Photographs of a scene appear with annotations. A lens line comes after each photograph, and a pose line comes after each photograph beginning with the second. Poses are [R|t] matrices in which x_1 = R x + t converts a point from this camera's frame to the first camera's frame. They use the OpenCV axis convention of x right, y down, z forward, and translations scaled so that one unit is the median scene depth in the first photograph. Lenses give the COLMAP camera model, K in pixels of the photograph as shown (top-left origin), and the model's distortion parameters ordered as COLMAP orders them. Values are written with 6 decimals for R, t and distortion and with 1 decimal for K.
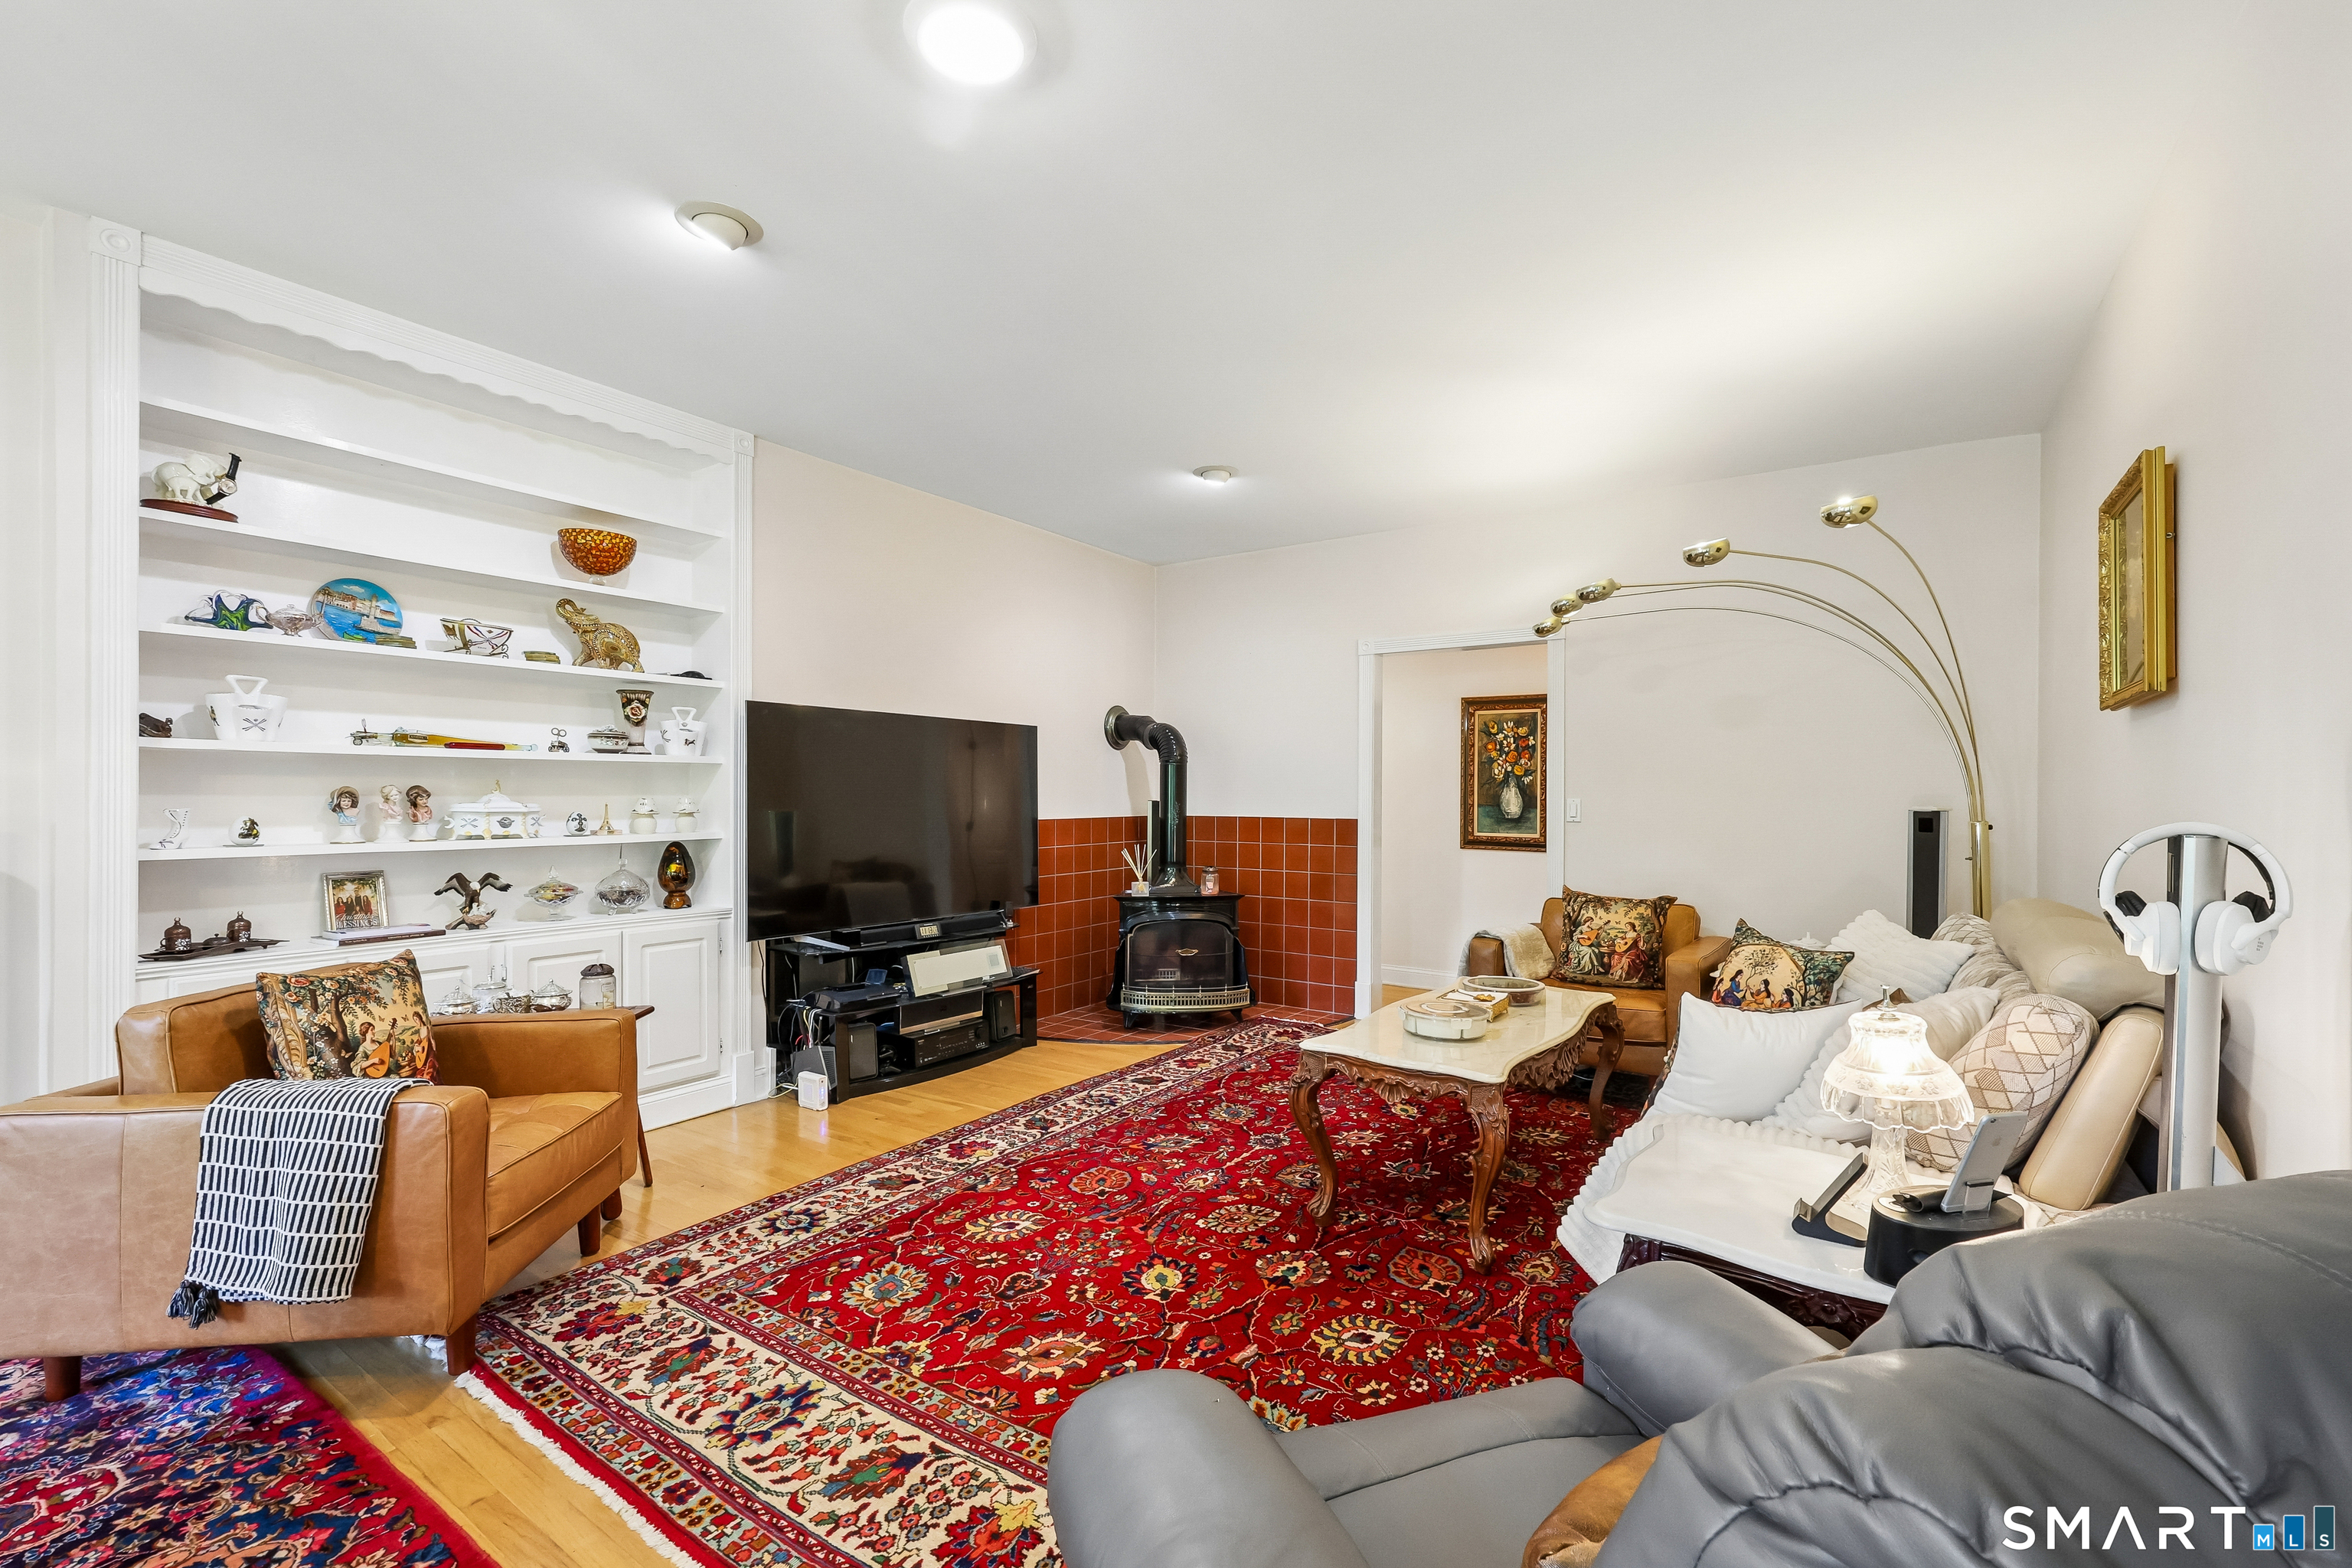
lens RADIAL K [[982.5, 0, 1189.9], [0, 982.5, 783.5], [0, 0, 1]] dist [0.002542, 0.000421]
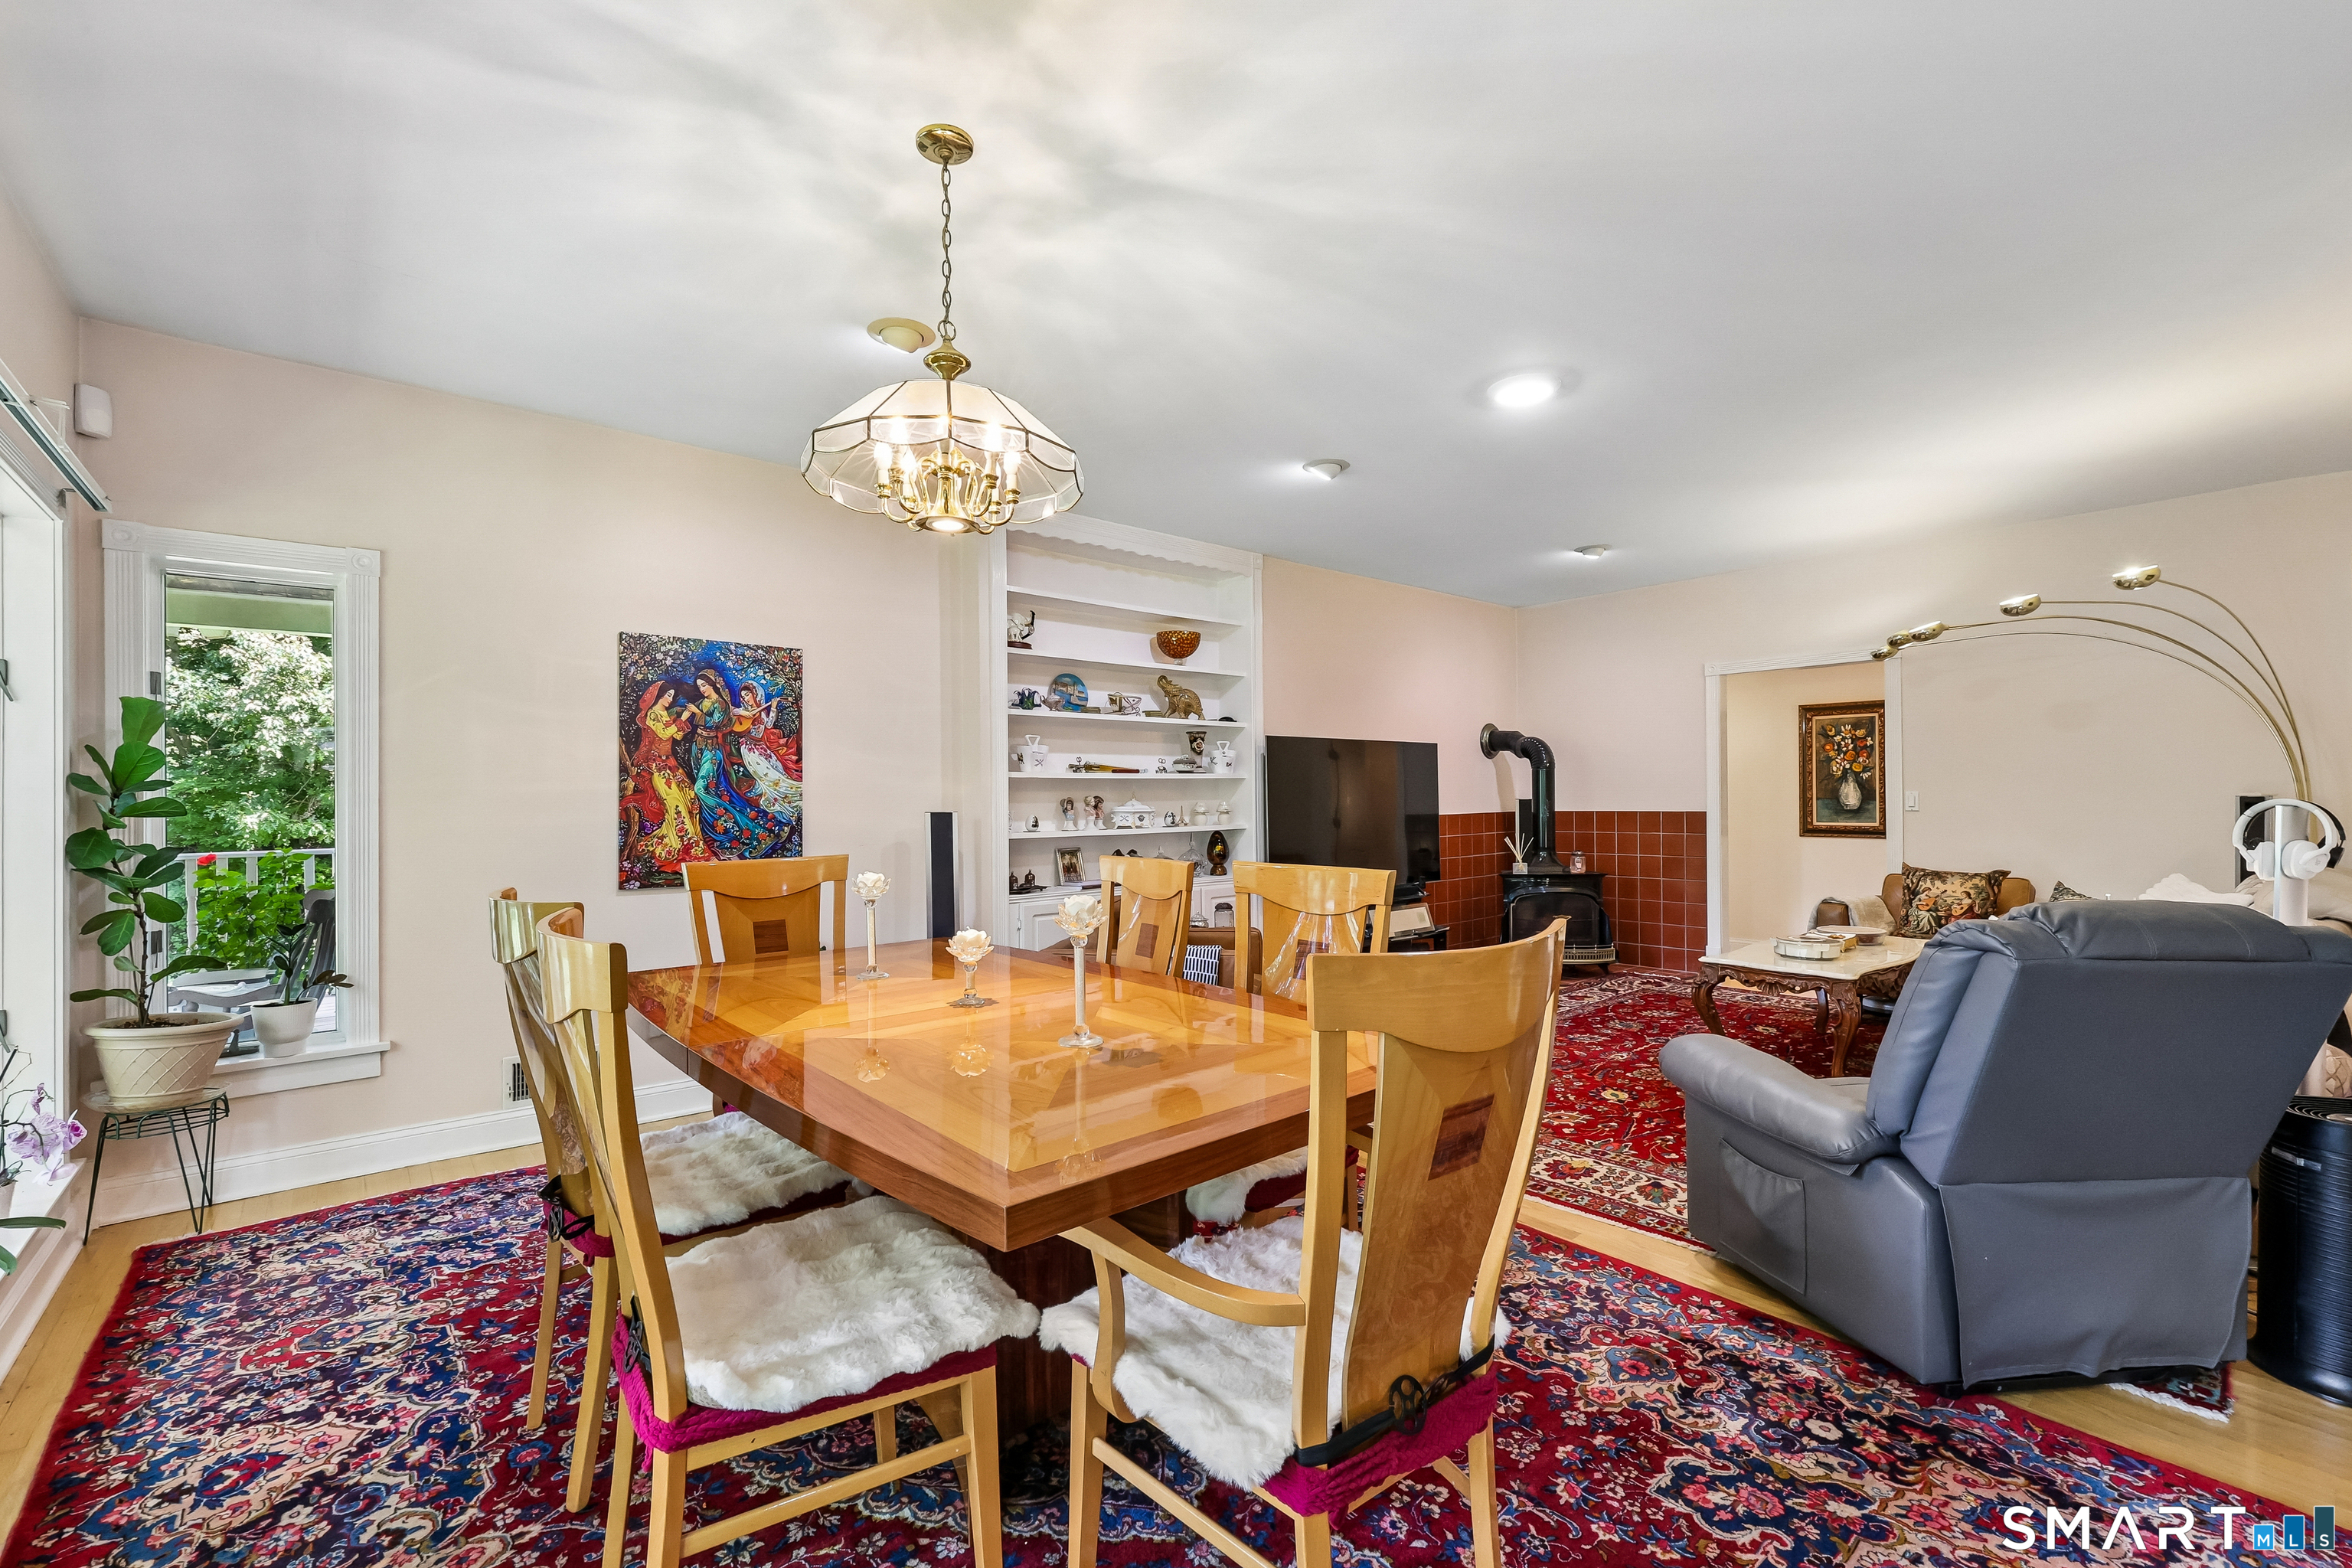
lens RADIAL K [[959.4, 0, 1205.7], [0, 959.4, 795.0], [0, 0, 1]] dist [-0.000223, -0.000360]
pose [[0.964398, -0.017125, -0.263899, -0.189934], [0.019640, 0.999783, 0.006896, -0.007441], [0.263723, -0.011833, 0.964526, -0.514235]]
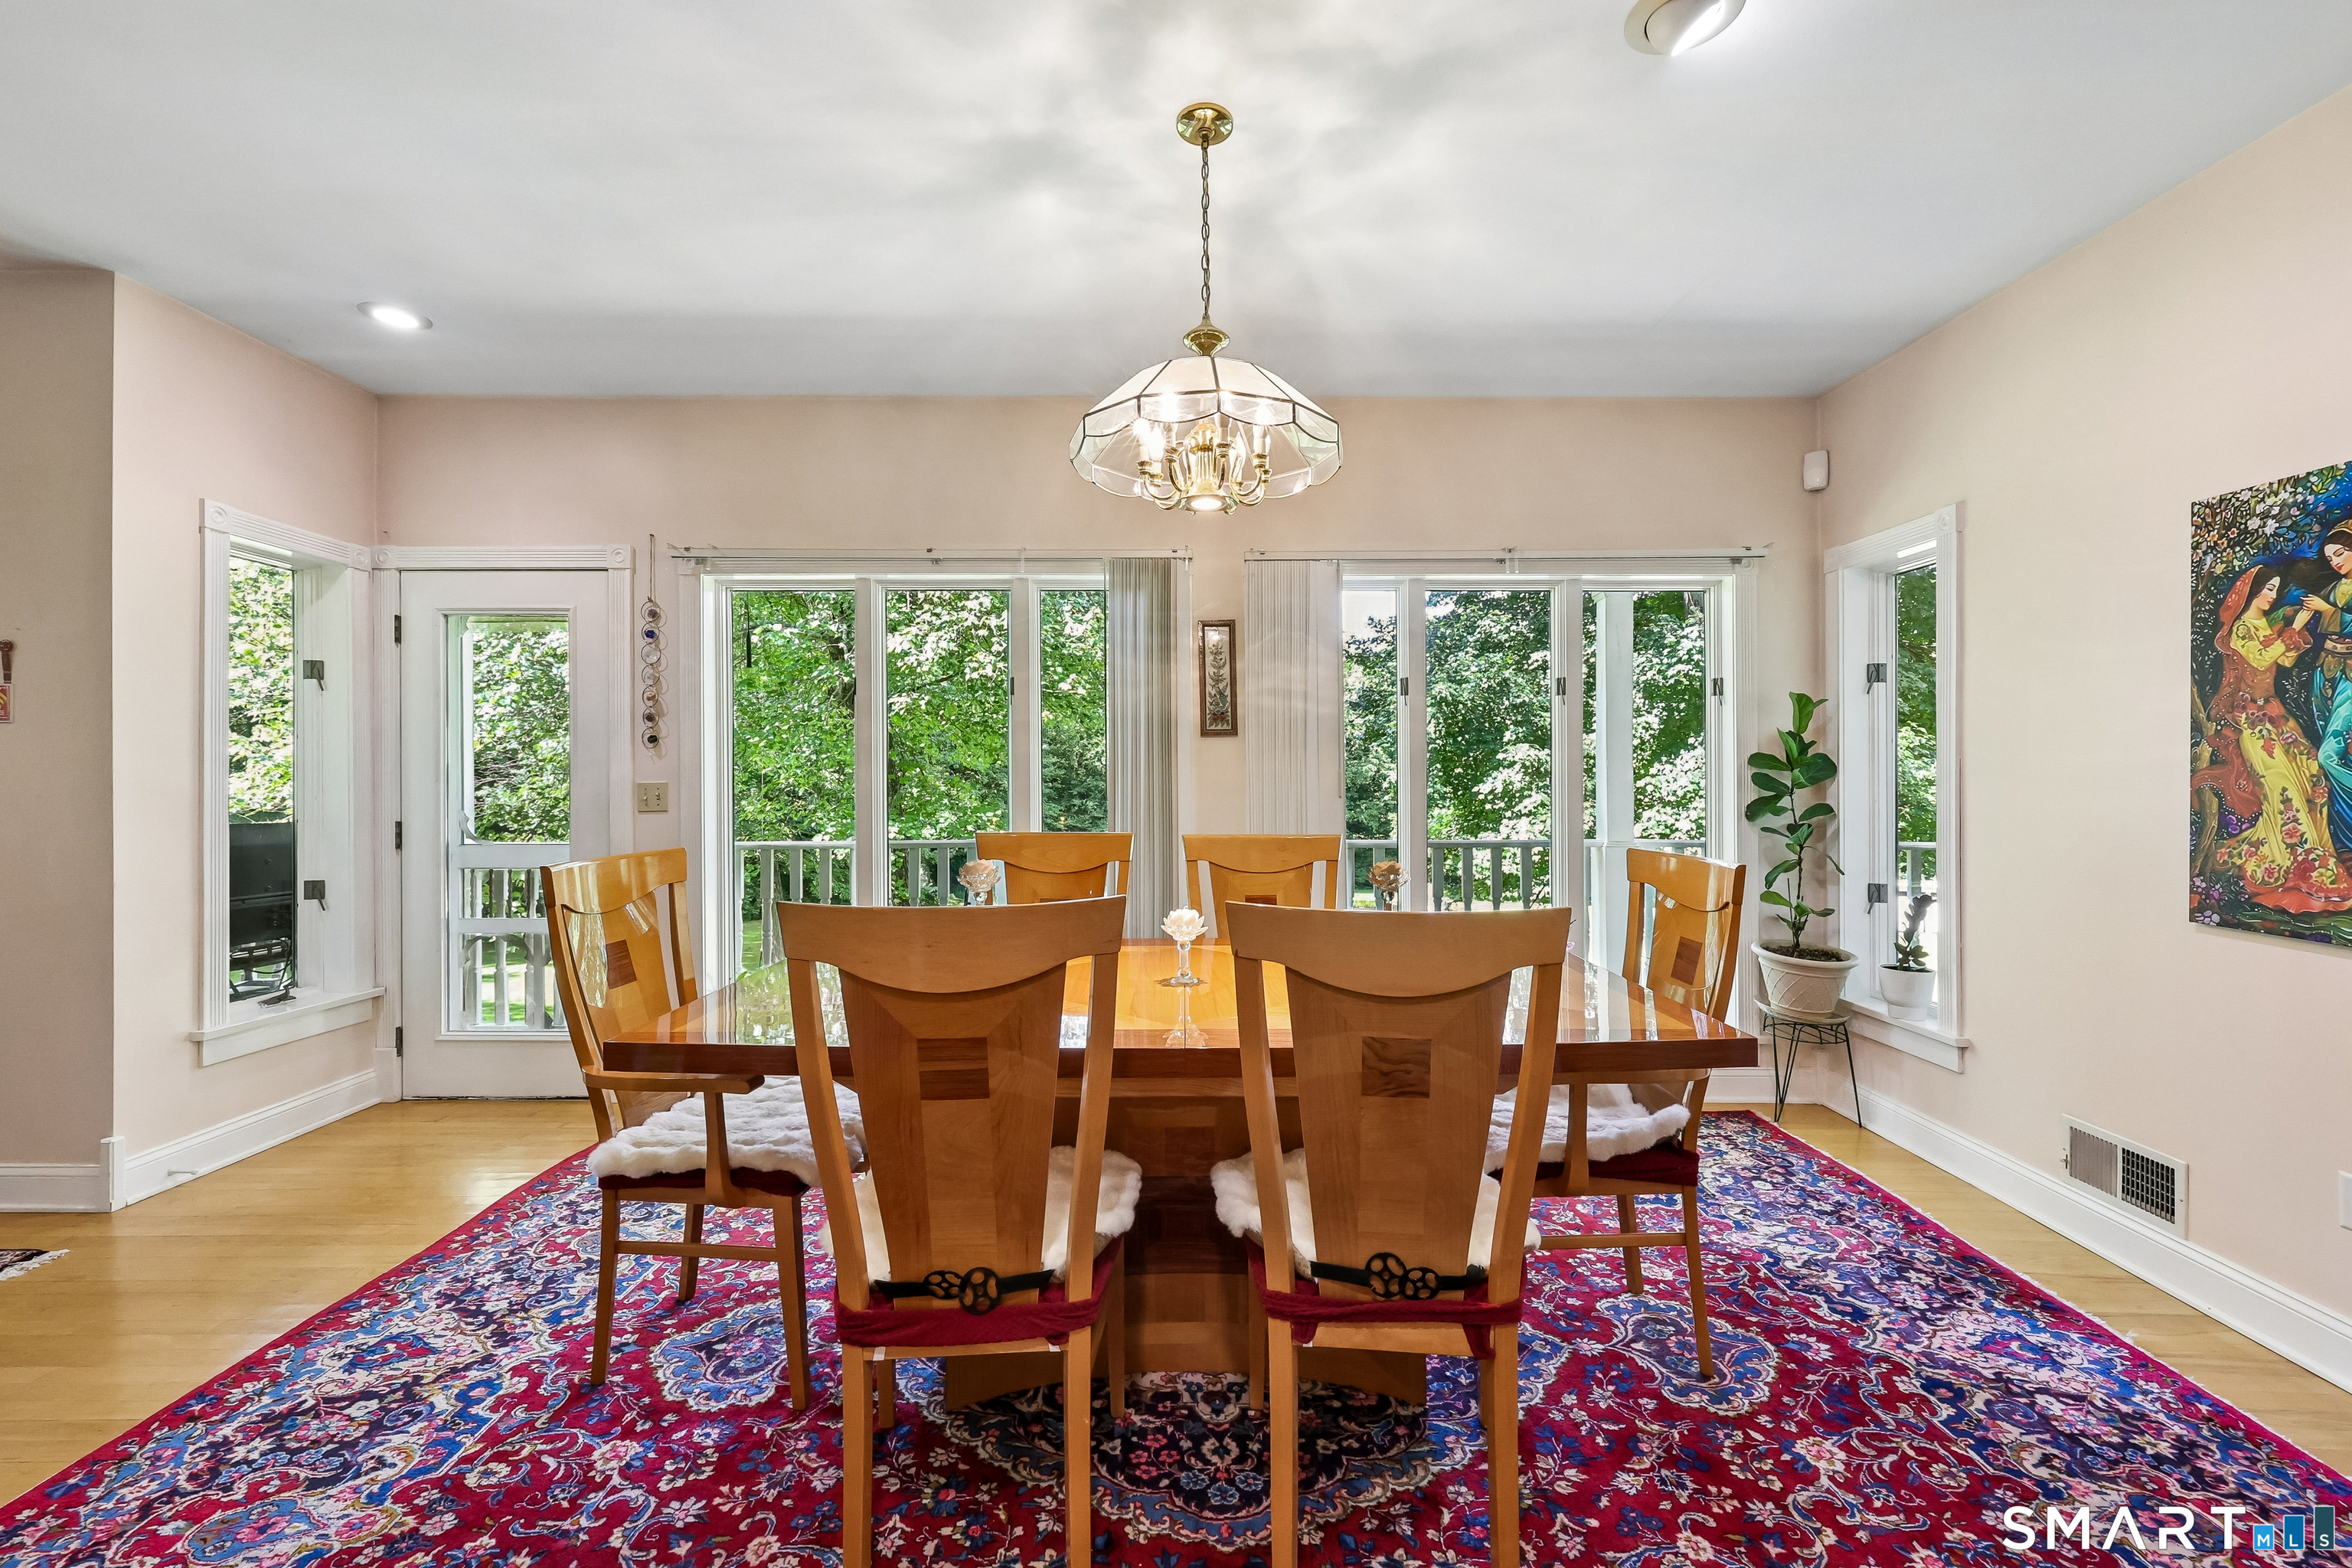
lens RADIAL K [[959.4, 0, 1189.3], [0, 959.4, 784.6], [0, 0, 1]] dist [-0.000223, -0.000360]
pose [[-0.834563, -0.003416, -0.550902, -0.160655], [-0.000986, 0.999988, -0.004708, 0.002461], [0.550911, -0.003386, -0.834557, 0.565826]]
